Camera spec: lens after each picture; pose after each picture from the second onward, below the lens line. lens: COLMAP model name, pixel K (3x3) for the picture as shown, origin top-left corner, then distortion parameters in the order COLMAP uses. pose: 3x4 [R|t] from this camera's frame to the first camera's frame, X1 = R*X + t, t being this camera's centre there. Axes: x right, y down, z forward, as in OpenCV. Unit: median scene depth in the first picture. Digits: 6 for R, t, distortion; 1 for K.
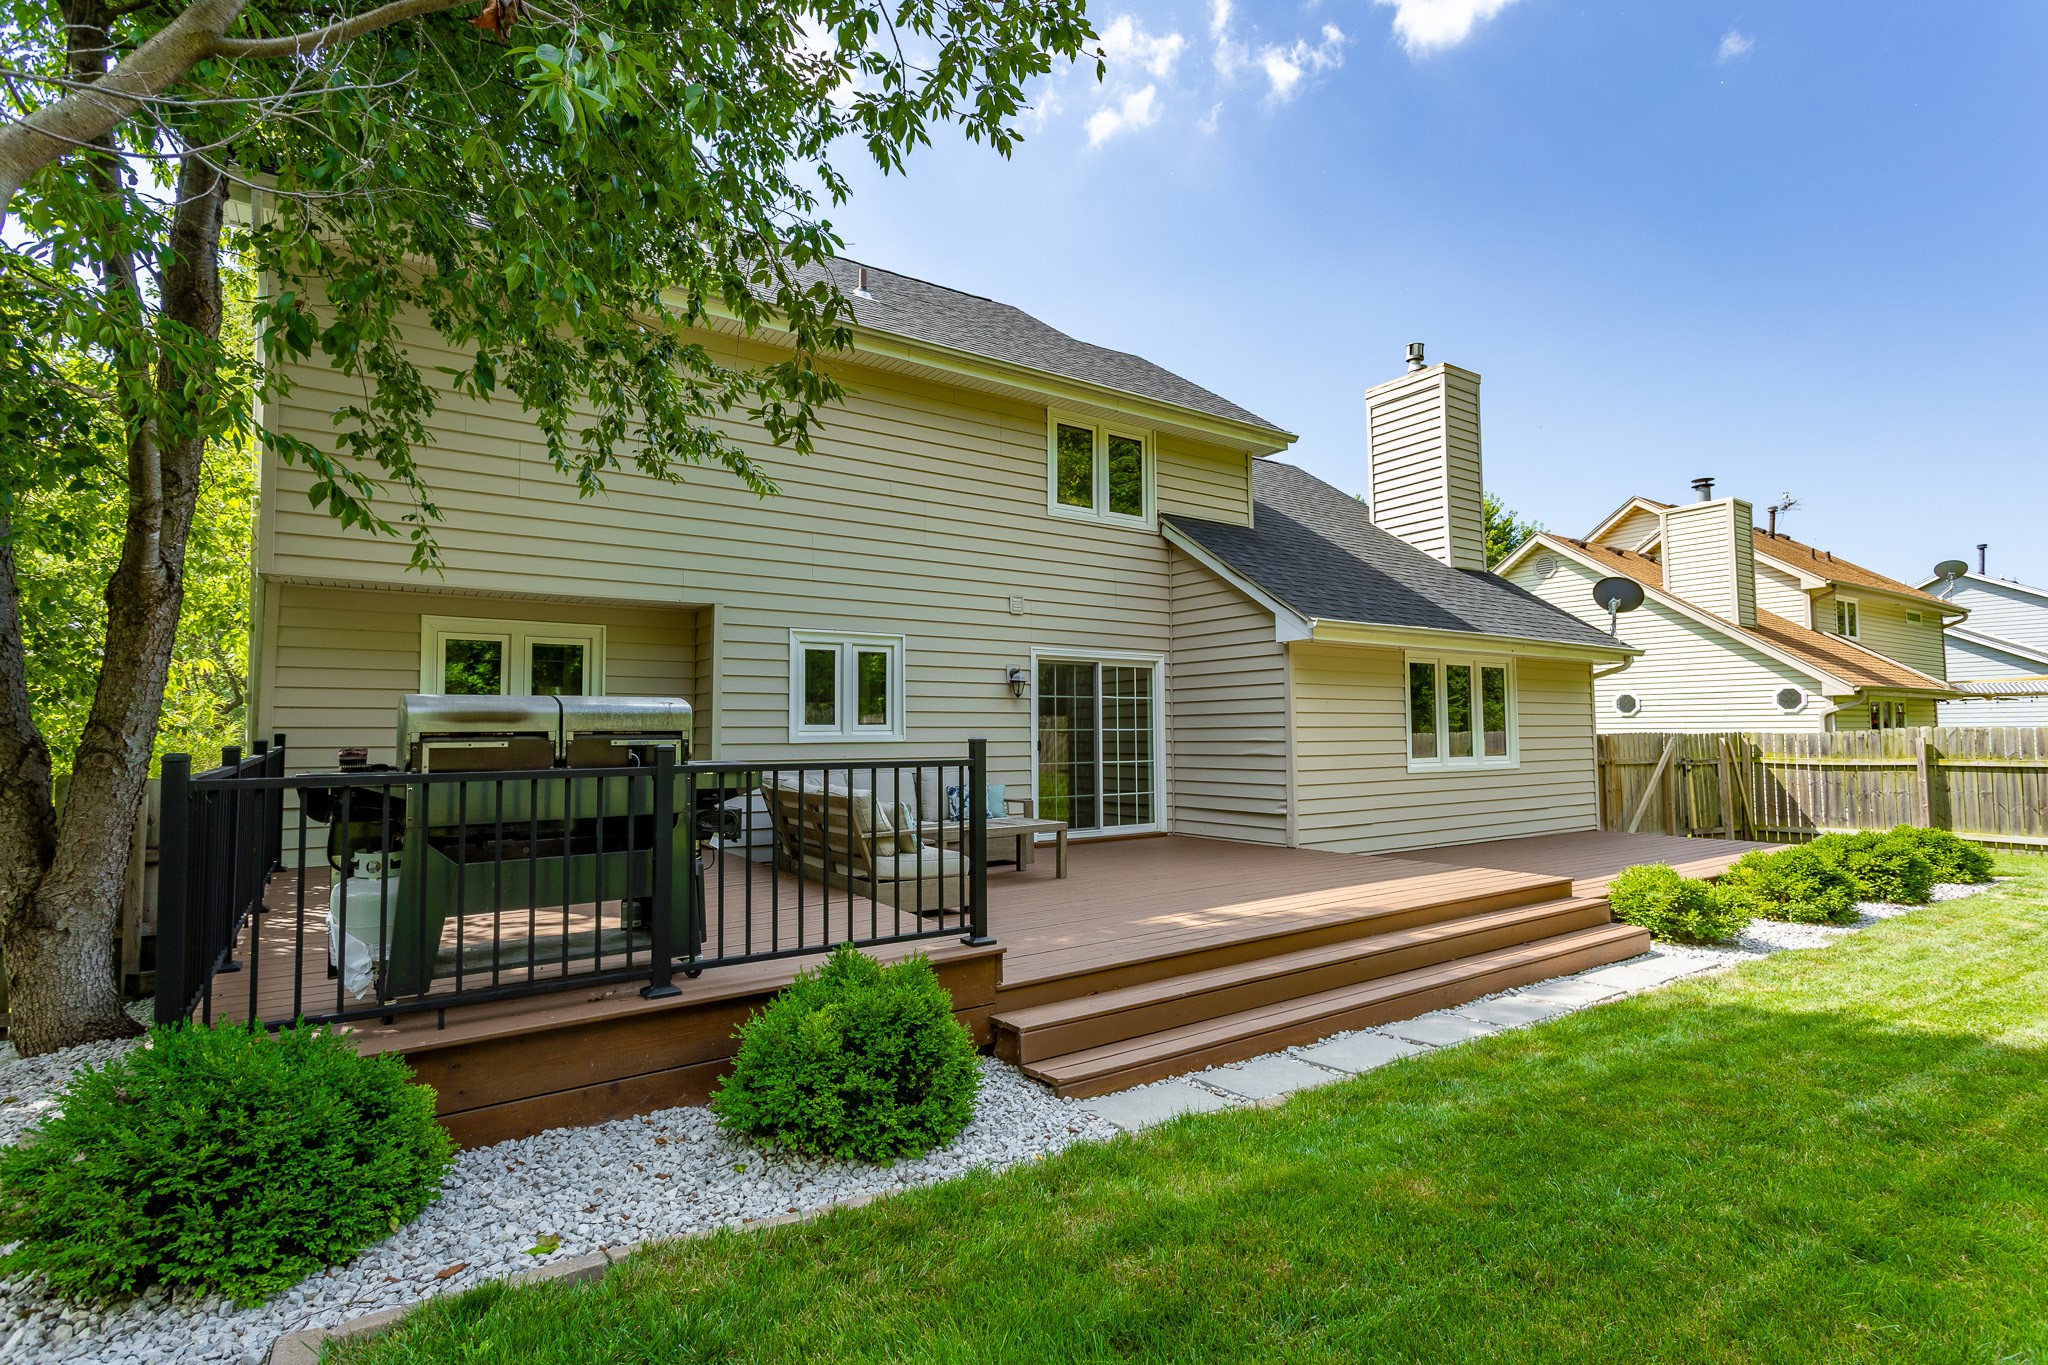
lens RADIAL K [[1006.6, 0, 1018.4], [0, 1006.6, 694.4], [0, 0, 1]] dist [0.002158, 0.001789]
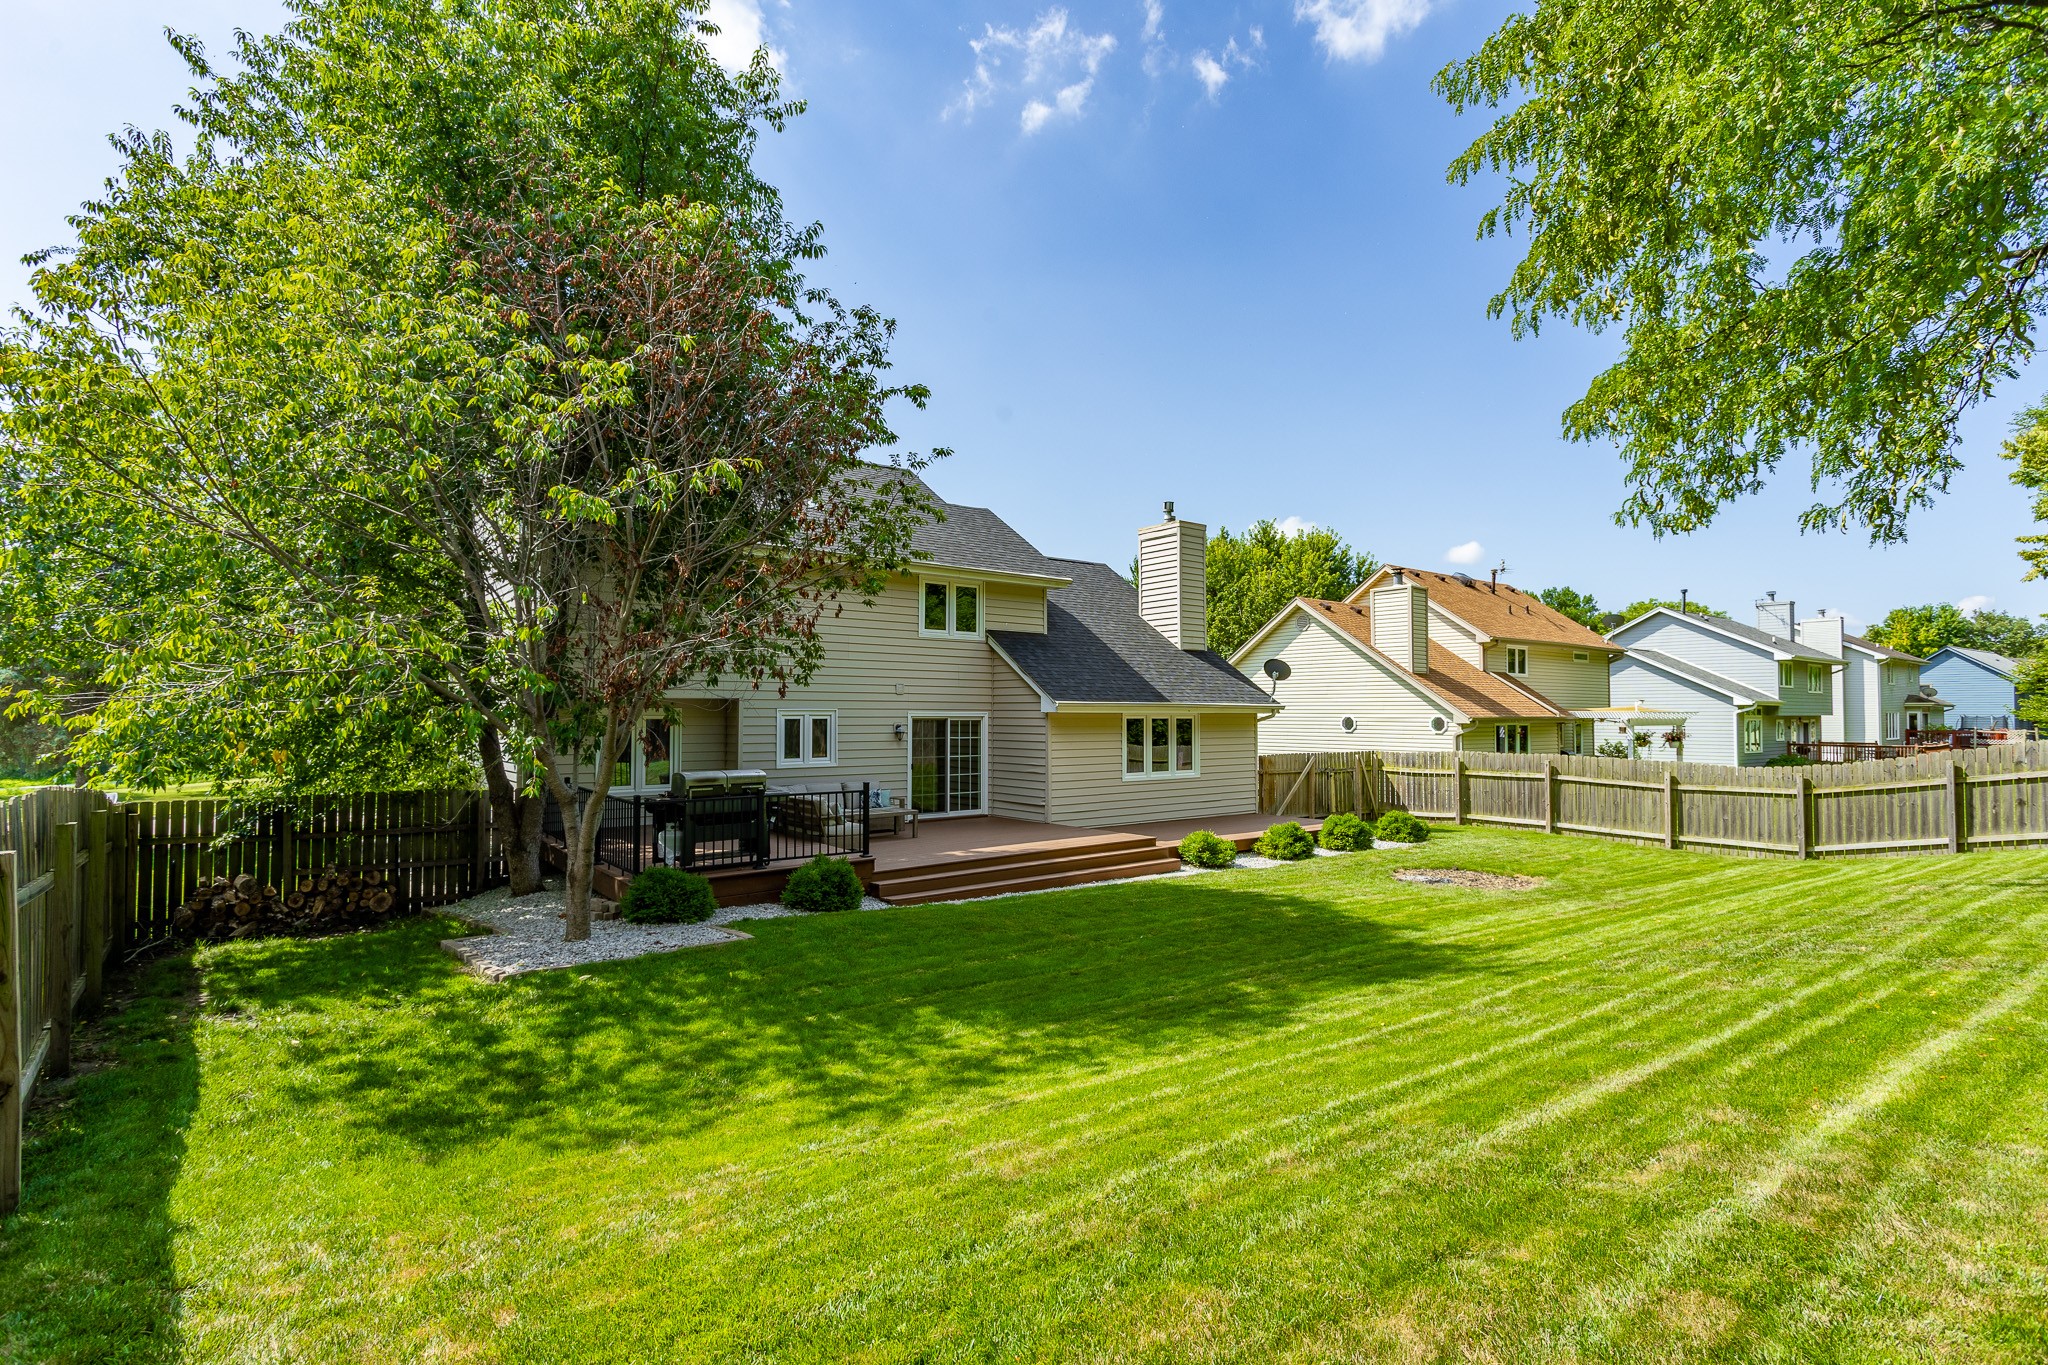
lens RADIAL K [[1006.6, 0, 1018.4], [0, 1006.6, 694.4], [0, 0, 1]] dist [0.002158, 0.001789]
pose [[0.997442, 0.009850, 0.070794, 0.075866], [-0.011382, 0.999709, 0.021266, -0.111052], [-0.070564, -0.022017, 0.997264, -0.754477]]
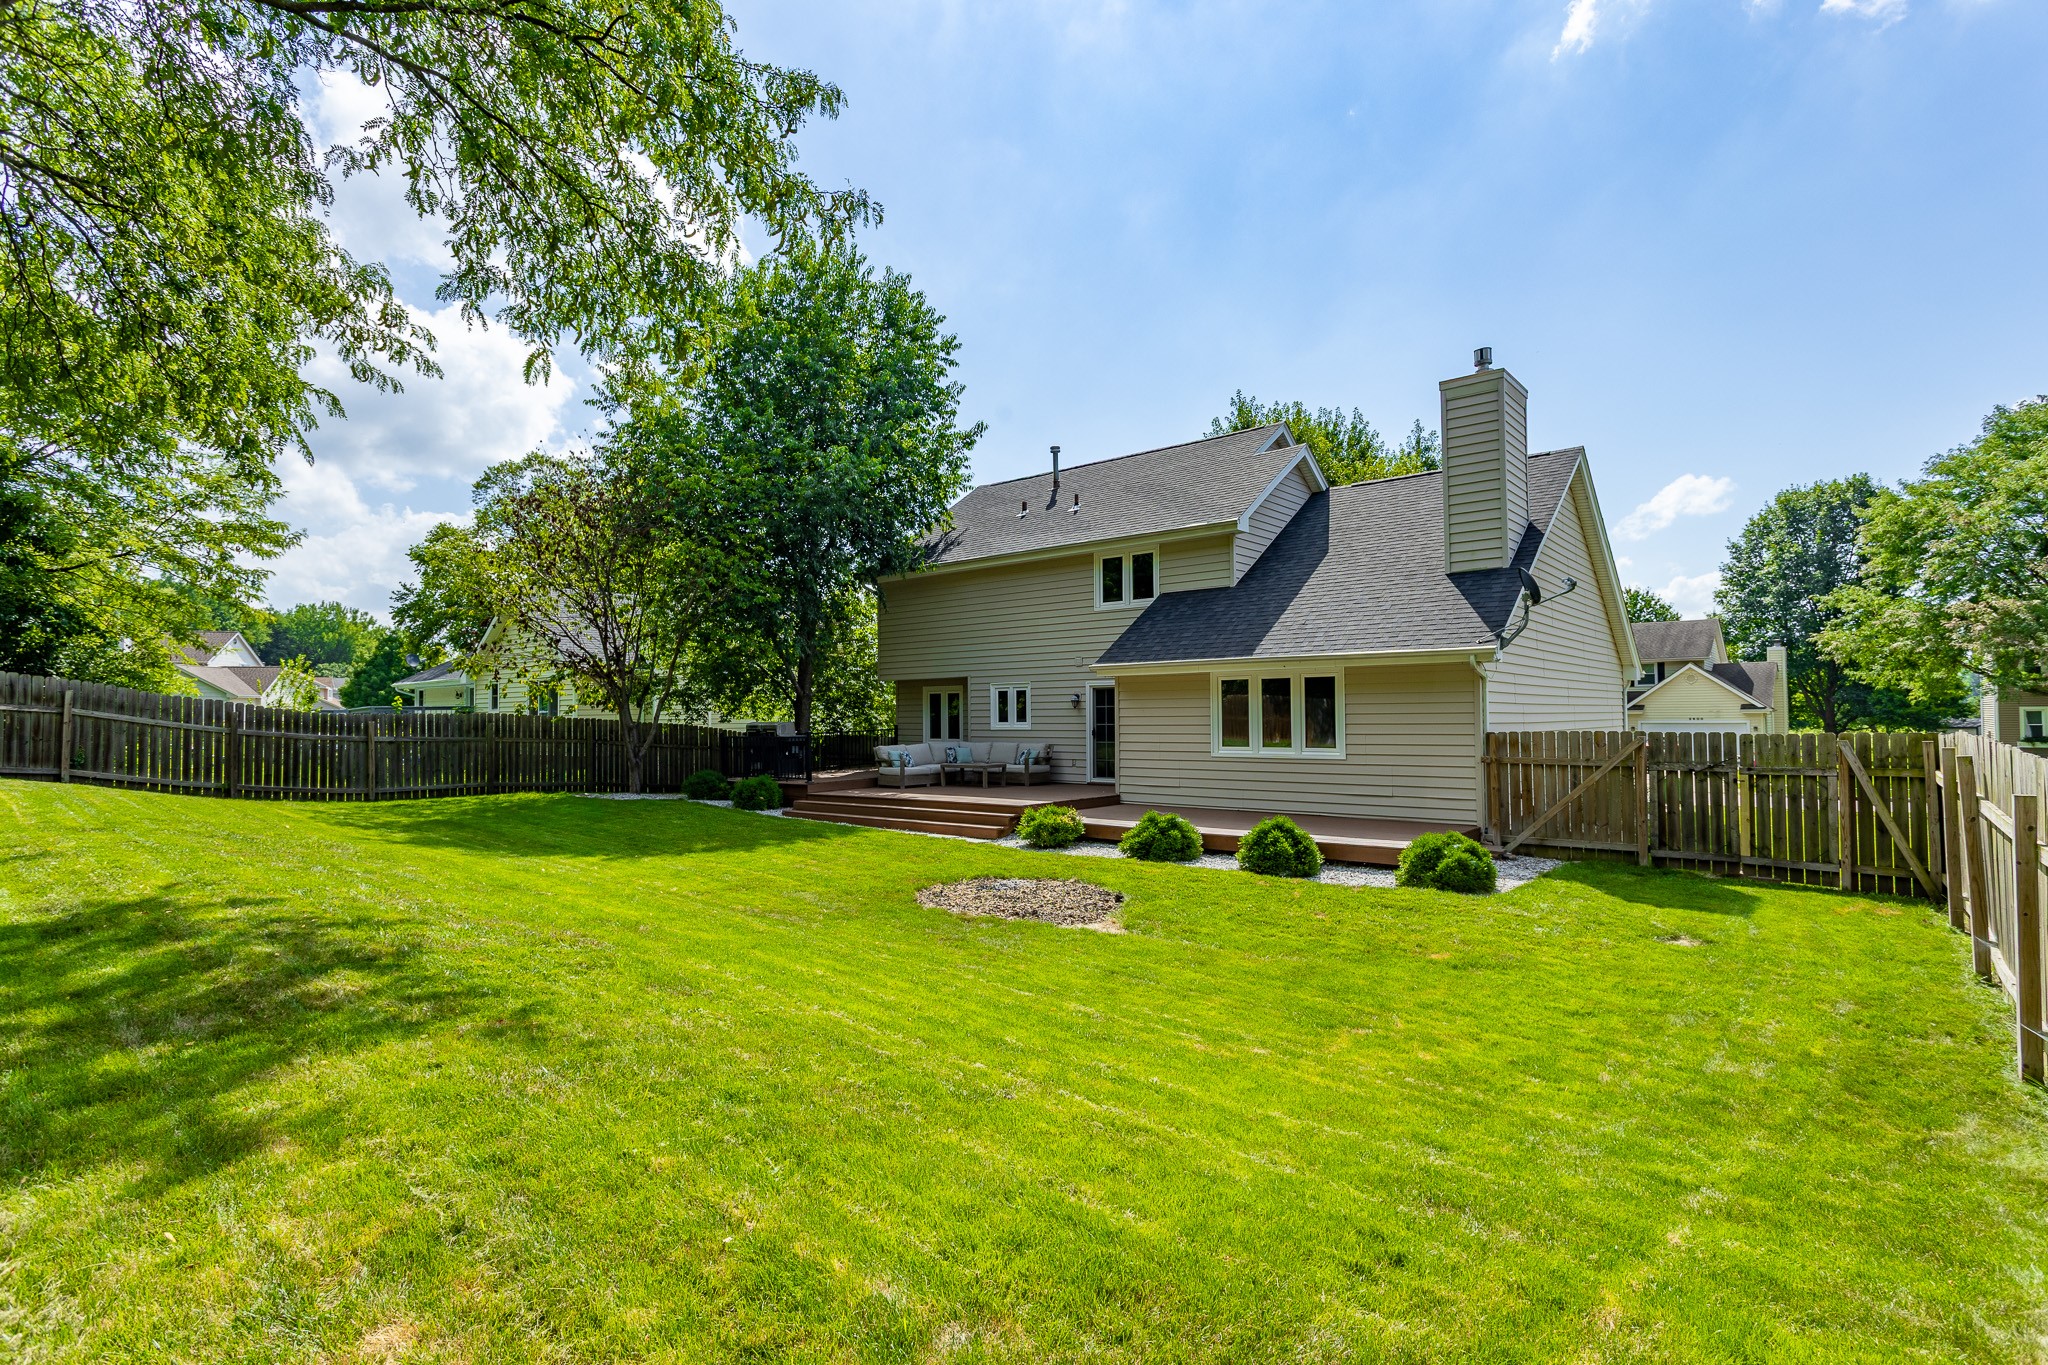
lens RADIAL K [[1006.6, 0, 1018.4], [0, 1006.6, 694.4], [0, 0, 1]] dist [0.002158, 0.001789]
pose [[0.250152, -0.016085, -0.968073, 1.749576], [0.045949, 0.998933, -0.004725, -0.018864], [0.967116, -0.043300, 0.250625, 0.356396]]
